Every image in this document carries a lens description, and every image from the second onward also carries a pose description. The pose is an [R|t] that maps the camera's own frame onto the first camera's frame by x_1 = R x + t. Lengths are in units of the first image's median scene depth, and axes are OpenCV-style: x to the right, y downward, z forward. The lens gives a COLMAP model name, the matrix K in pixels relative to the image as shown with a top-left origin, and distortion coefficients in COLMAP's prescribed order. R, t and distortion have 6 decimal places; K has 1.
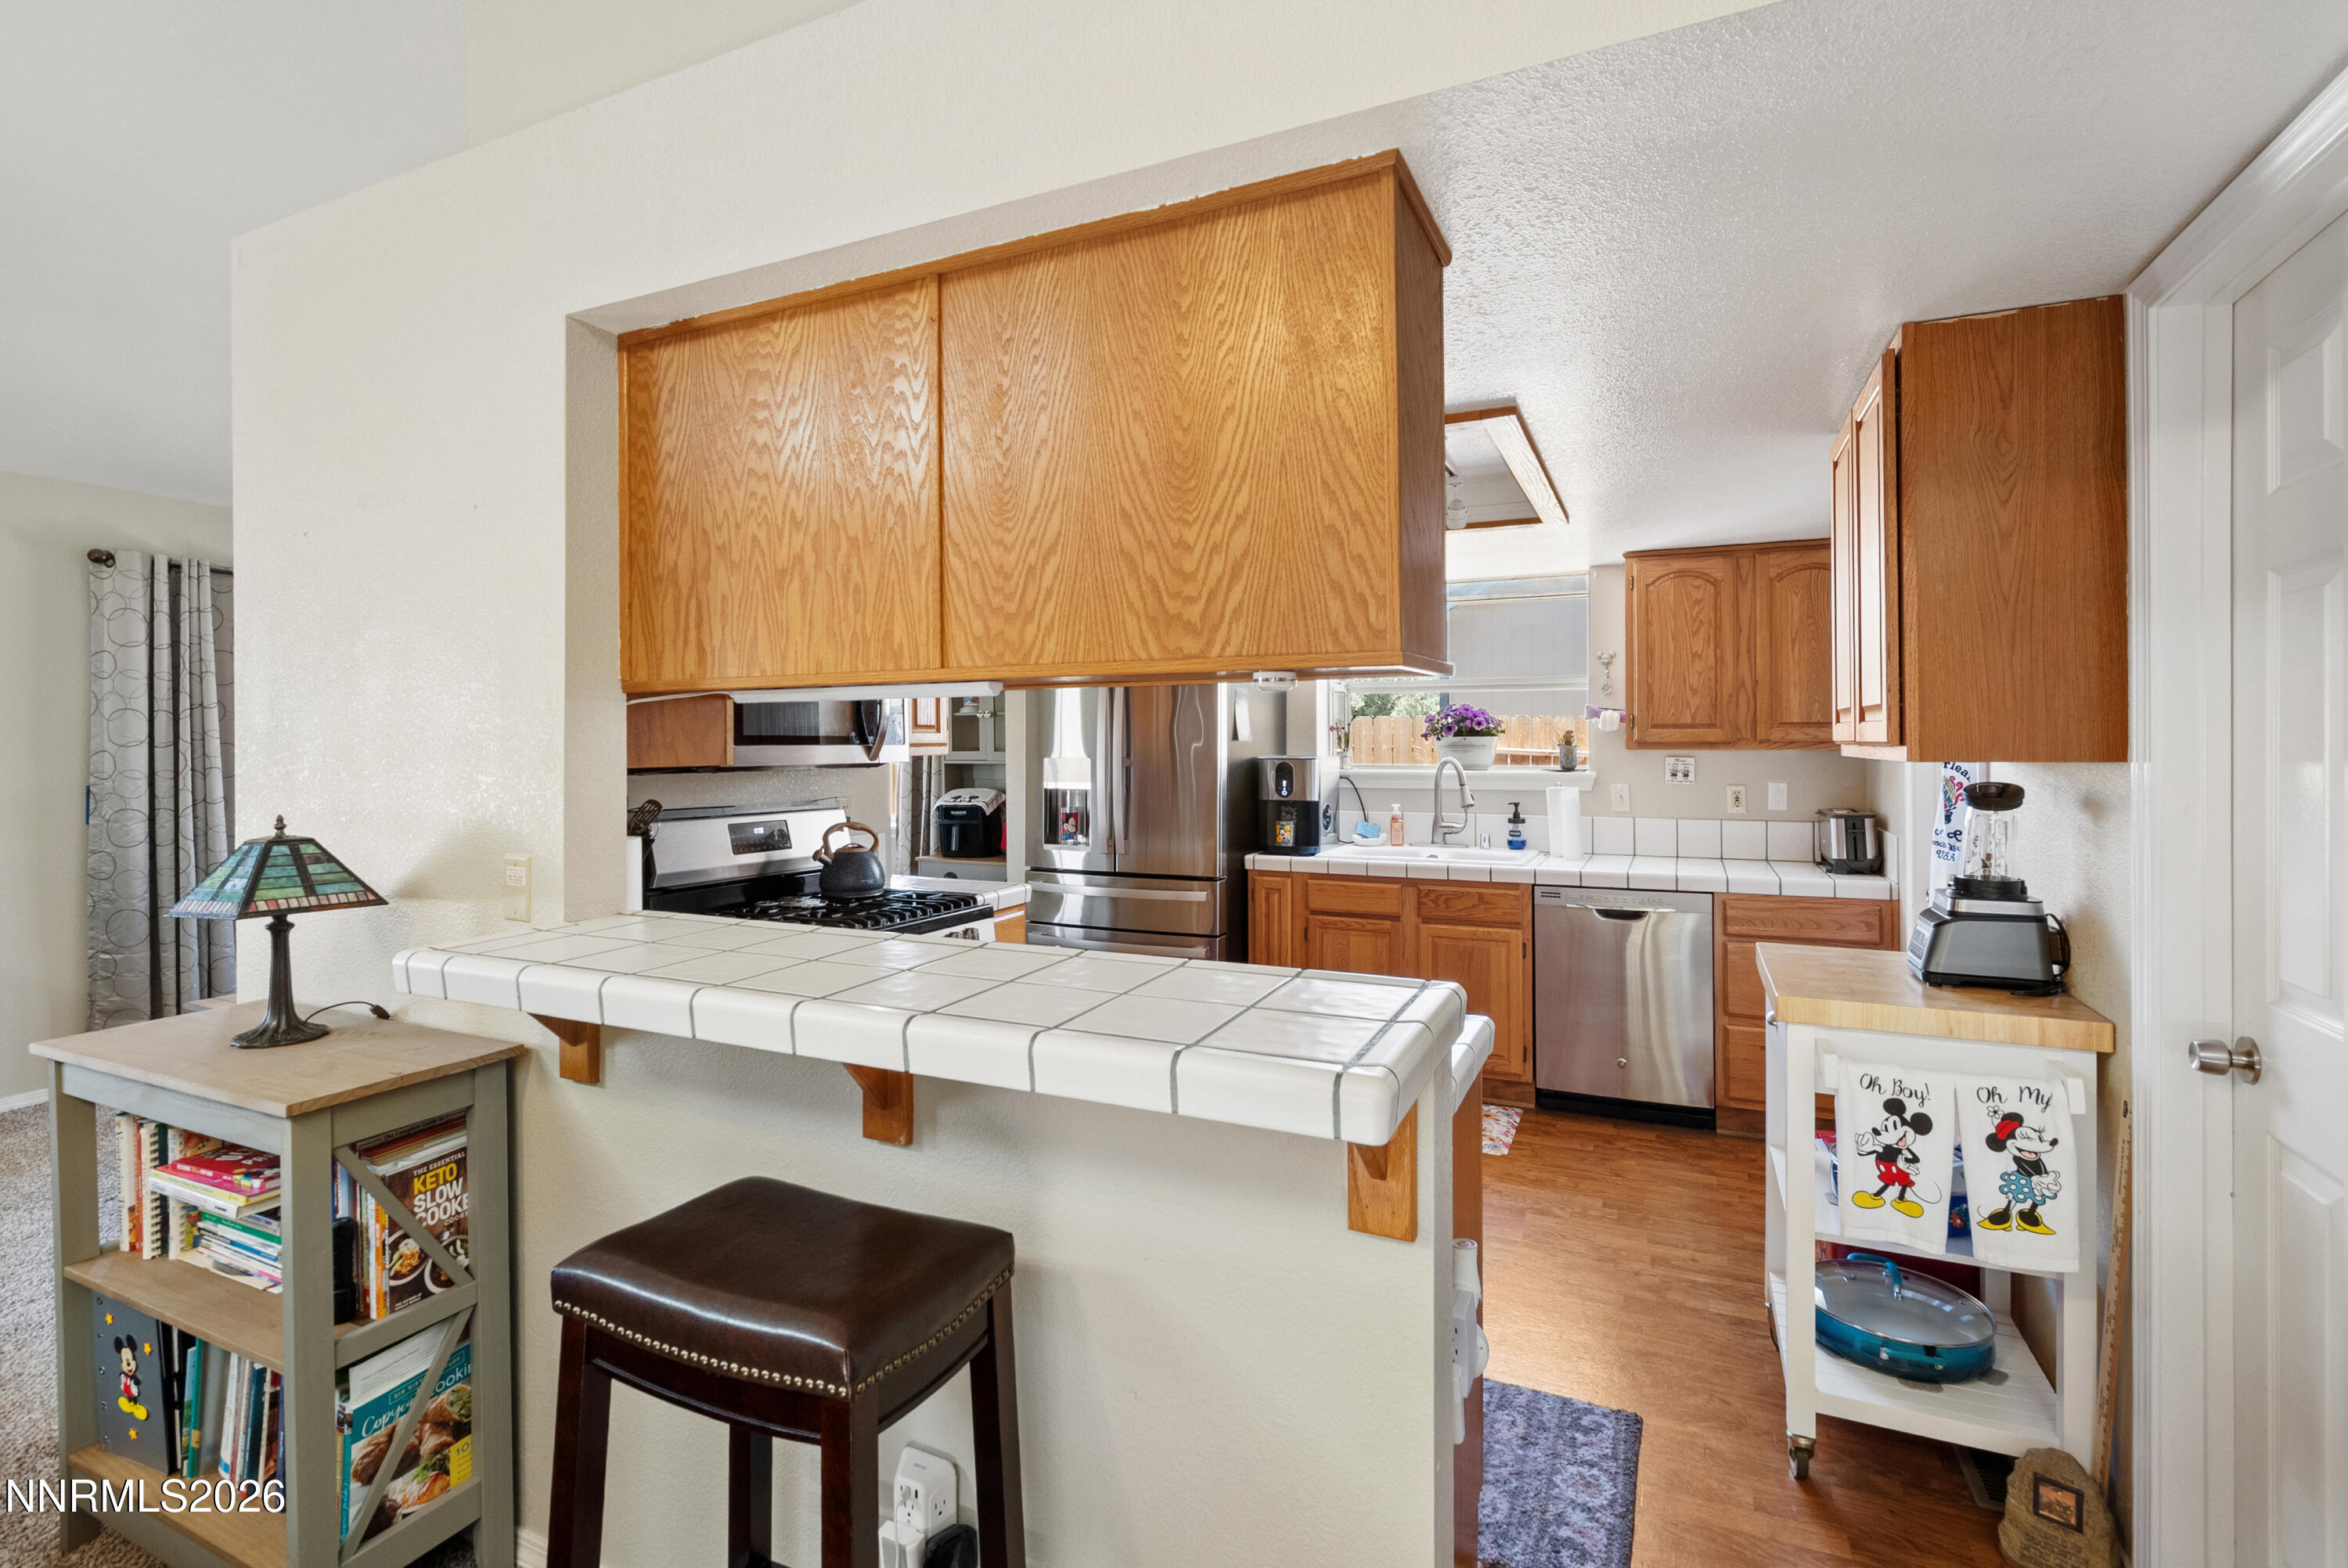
lens RADIAL K [[1078.5, 0, 1170.2], [0, 1078.5, 740.9], [0, 0, 1]] dist [-0.002941, -0.000414]
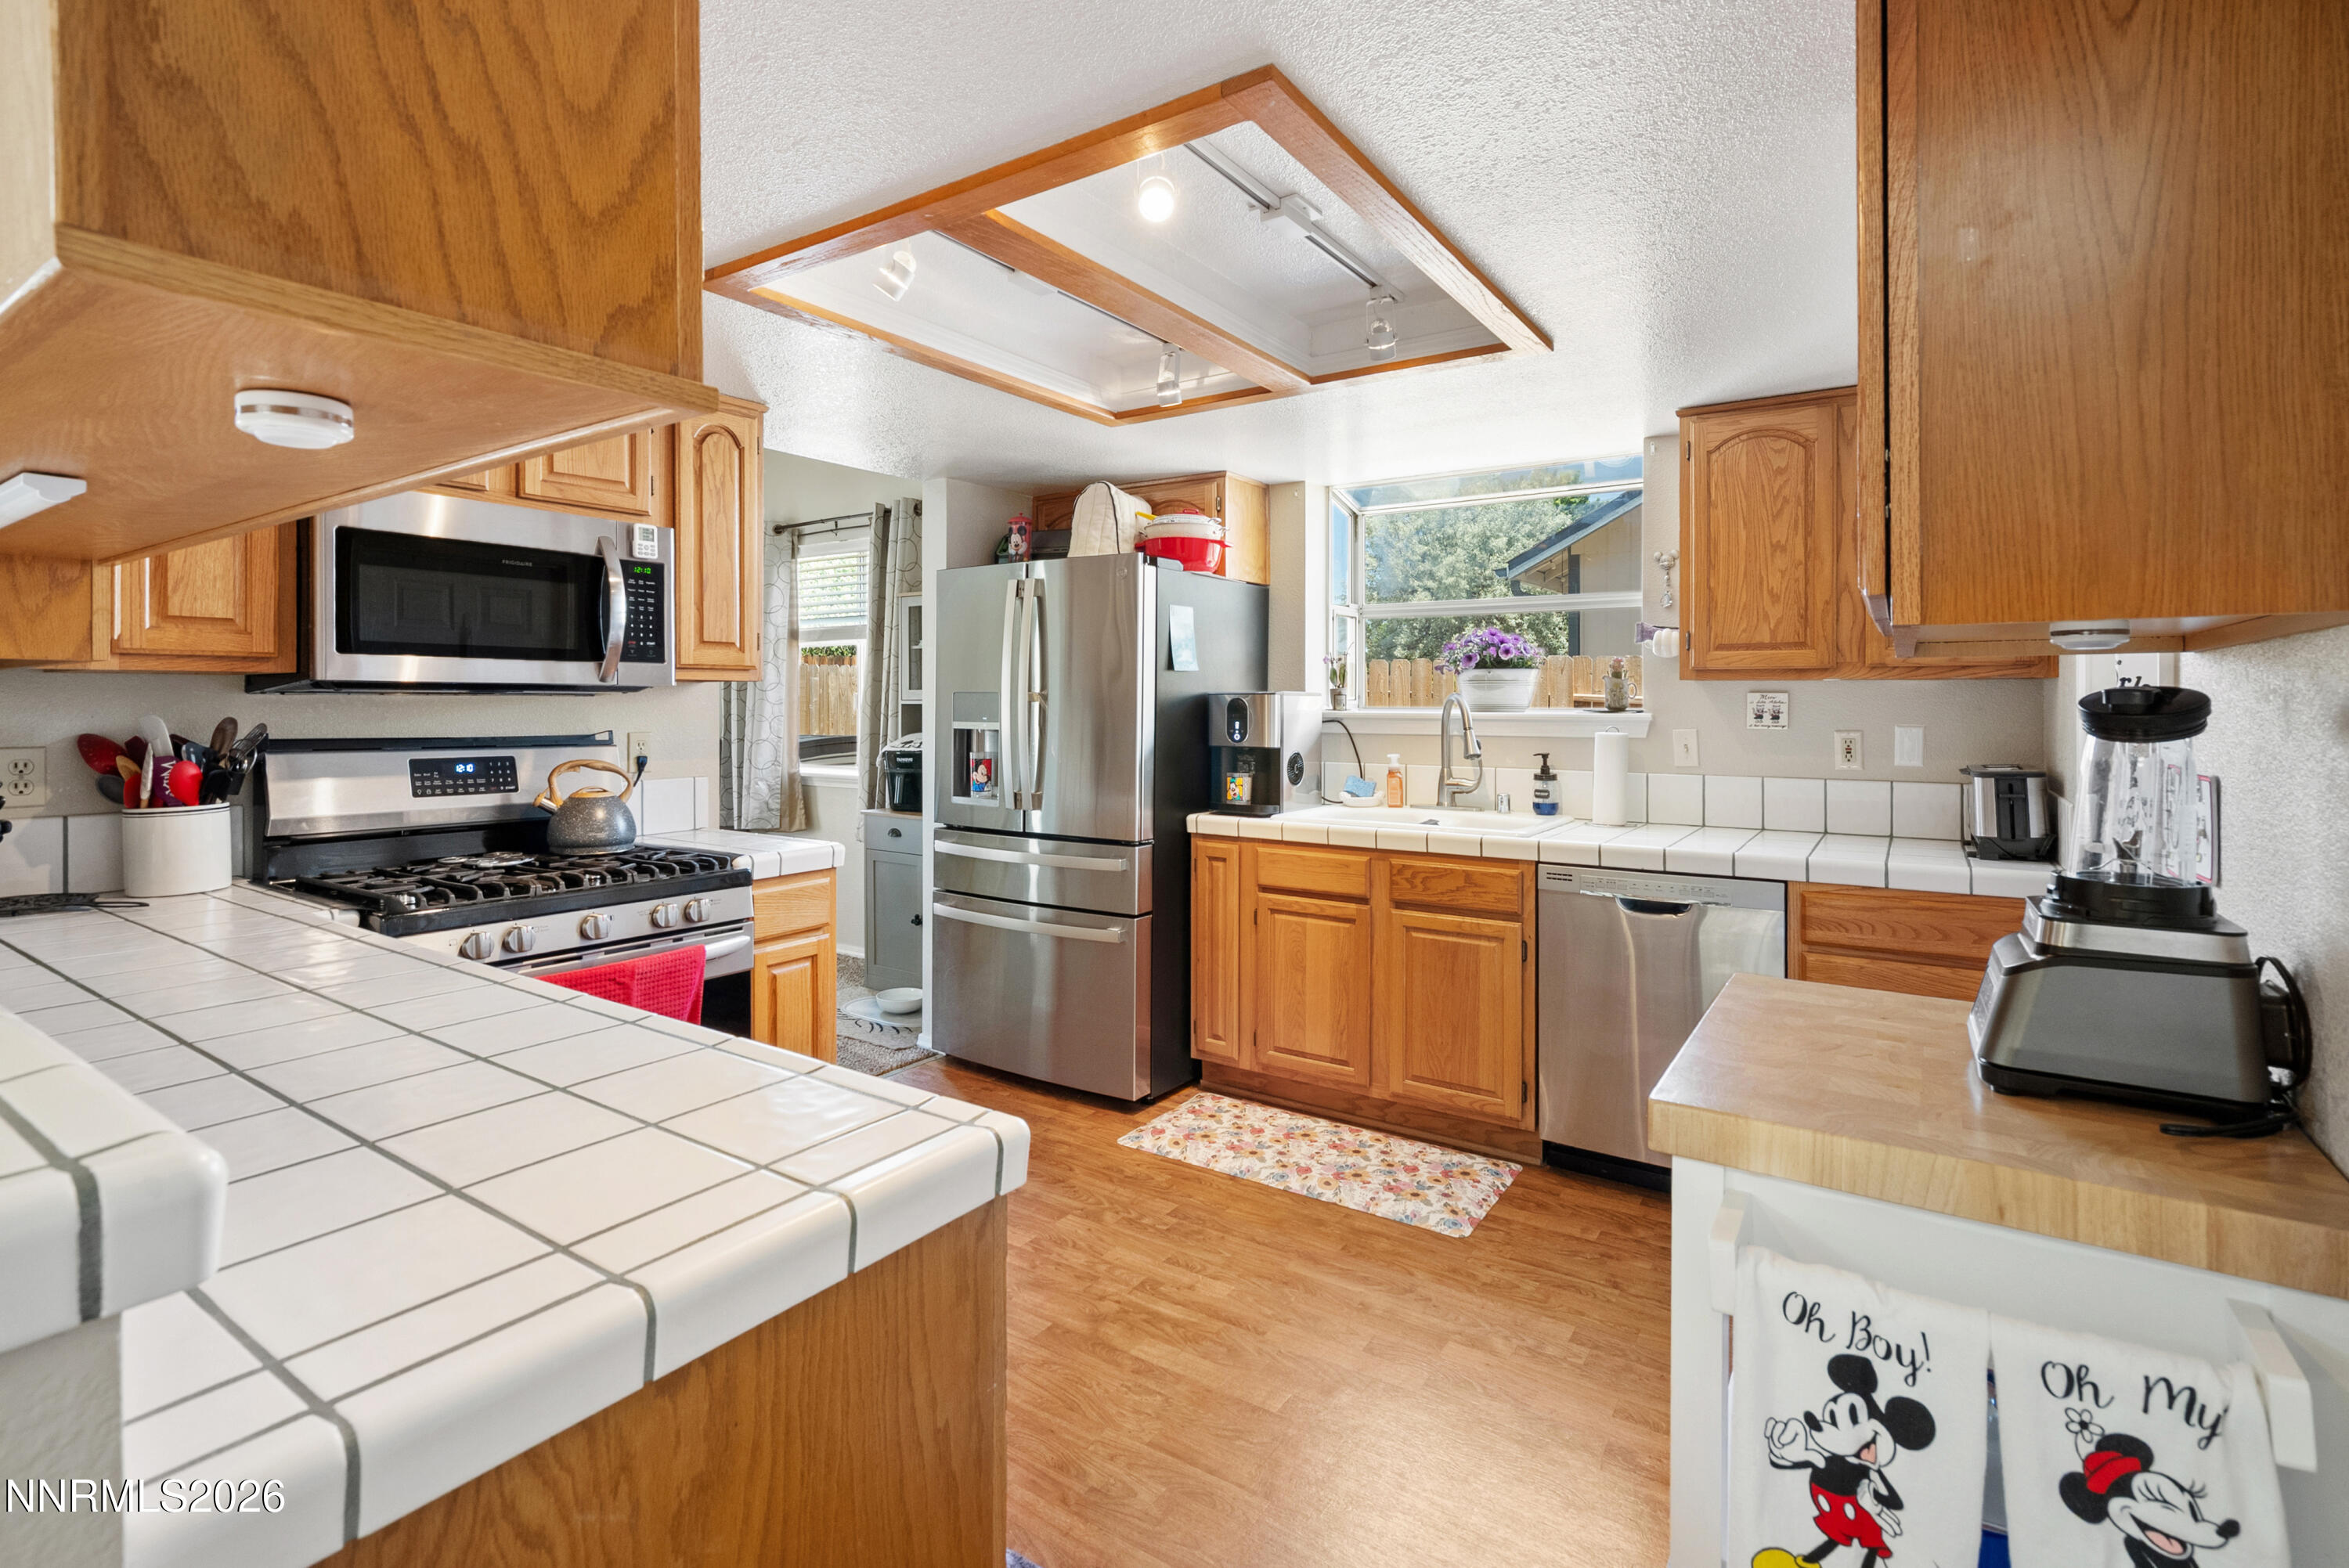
lens RADIAL K [[1090.9, 0, 1182.1], [0, 1090.9, 704.1], [0, 0, 1]] dist [-0.001478, -0.000502]
pose [[0.988127, 0.005273, -0.153552, 0.250324], [-0.004923, 0.999984, 0.002660, 0.029308], [0.153564, -0.001872, 0.988137, 0.270528]]
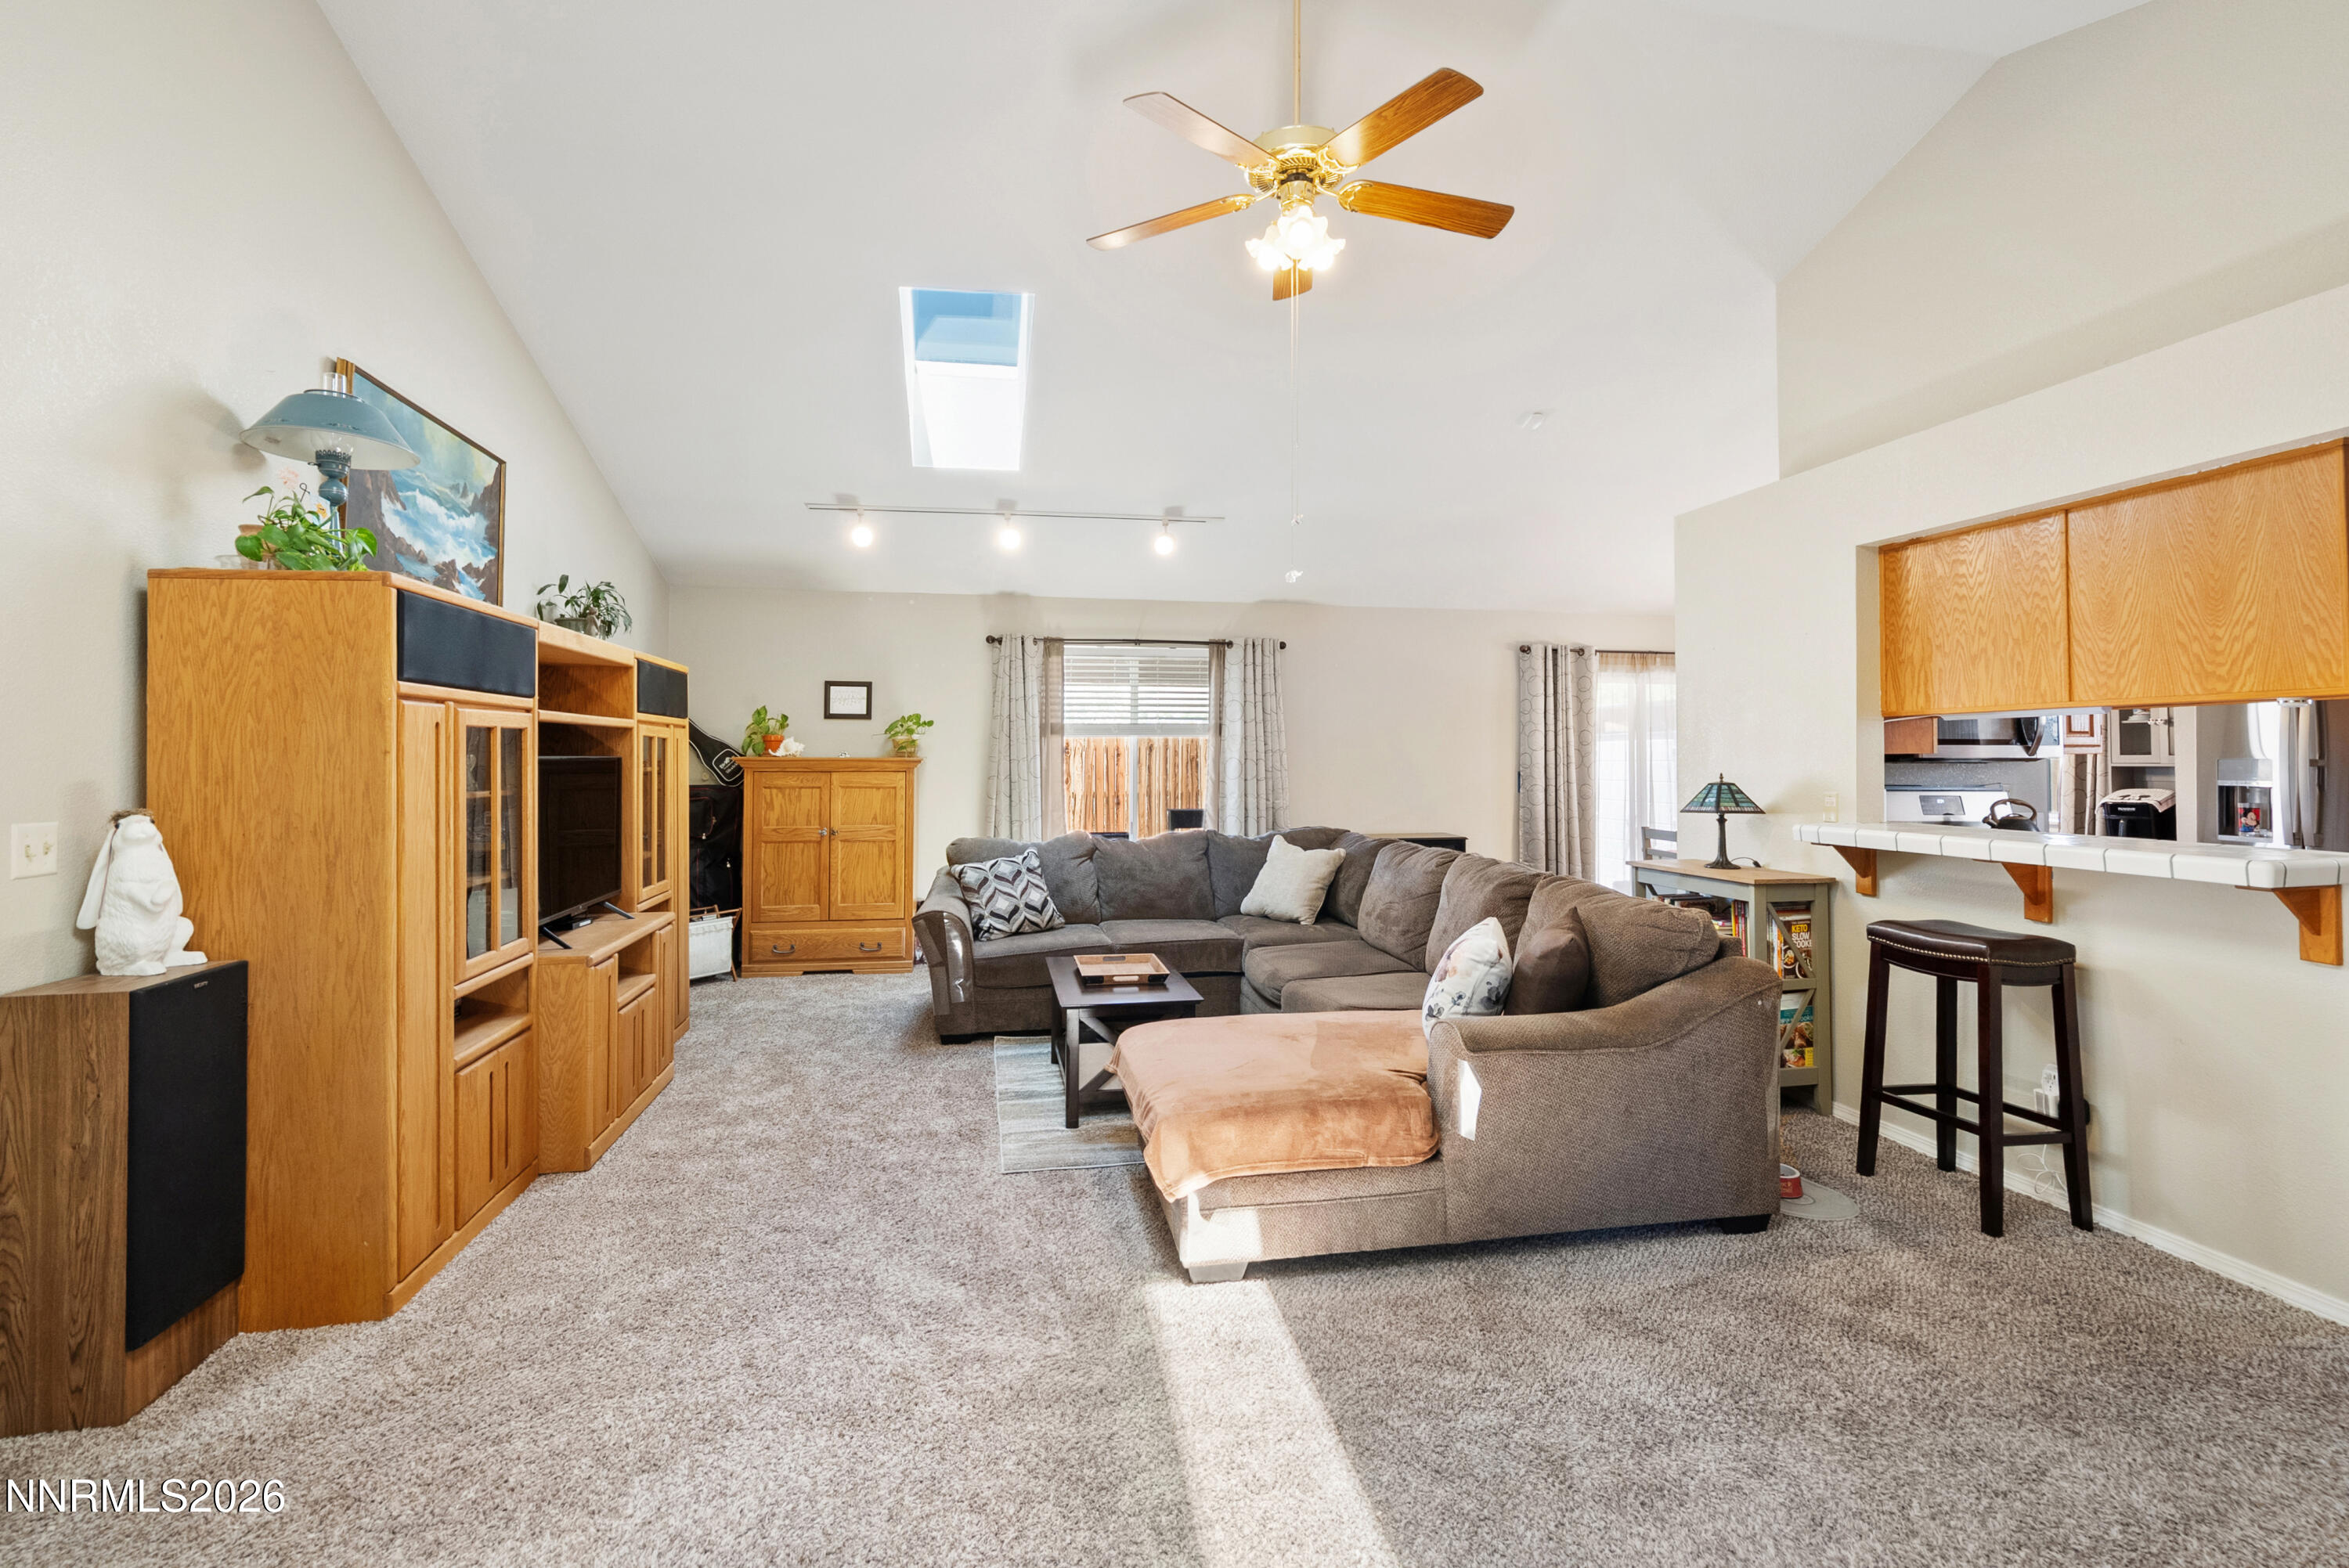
lens RADIAL K [[1079.0, 0, 1170.7], [0, 1079.0, 740.9], [0, 0, 1]] dist [-0.002941, -0.000414]
pose [[0.584184, -0.009739, -0.811562, 0.214218], [-0.001225, 0.999916, -0.012880, 0.017102], [0.811620, 0.008518, 0.584124, -0.752448]]
